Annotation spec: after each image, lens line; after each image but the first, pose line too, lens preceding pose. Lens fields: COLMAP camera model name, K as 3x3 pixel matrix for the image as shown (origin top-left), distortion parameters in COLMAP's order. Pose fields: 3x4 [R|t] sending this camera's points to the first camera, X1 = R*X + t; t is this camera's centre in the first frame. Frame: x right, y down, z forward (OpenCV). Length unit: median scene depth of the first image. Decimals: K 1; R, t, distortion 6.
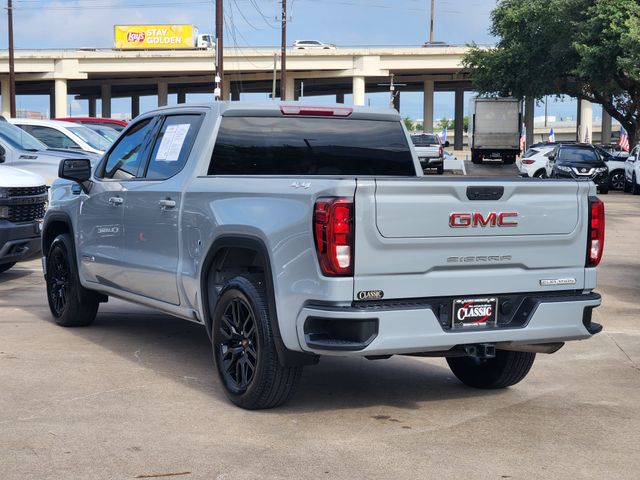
lens RADIAL K [[1253.8, 0, 302.3], [0, 1253.8, 238.0], [0, 0, 1]] dist [-0.546341, 5.285618]
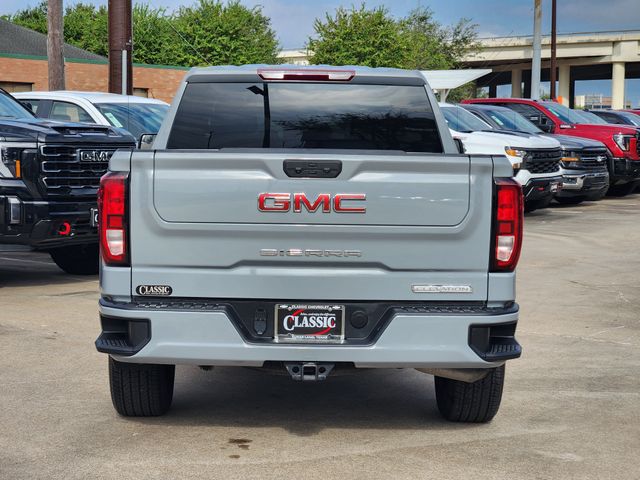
lens RADIAL K [[1253.8, 0, 302.3], [0, 1253.8, 238.0], [0, 0, 1]] dist [-0.546341, 5.285618]
pose [[0.894500, 0.039293, -0.445338, 0.484484], [-0.034525, 0.999227, 0.018817, -0.007629], [0.445733, -0.001456, 0.895165, 0.293460]]
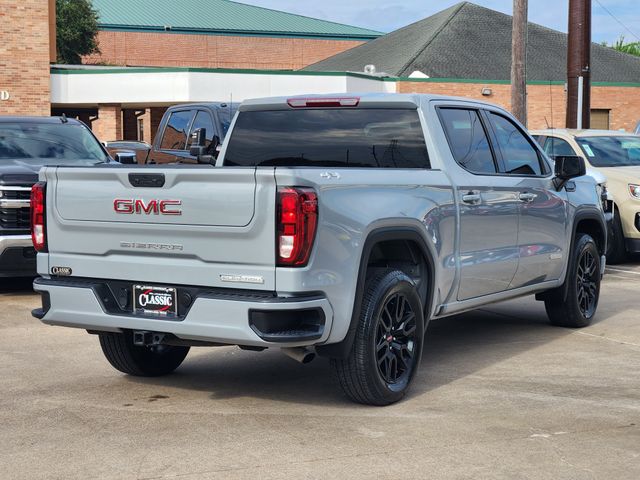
lens RADIAL K [[1253.8, 0, 302.3], [0, 1253.8, 238.0], [0, 0, 1]] dist [-0.546341, 5.285618]
pose [[0.542066, 0.047519, -0.838992, 1.039966], [-0.054348, 0.998292, 0.021427, -0.017696], [0.838577, 0.033983, 0.543722, 0.555724]]
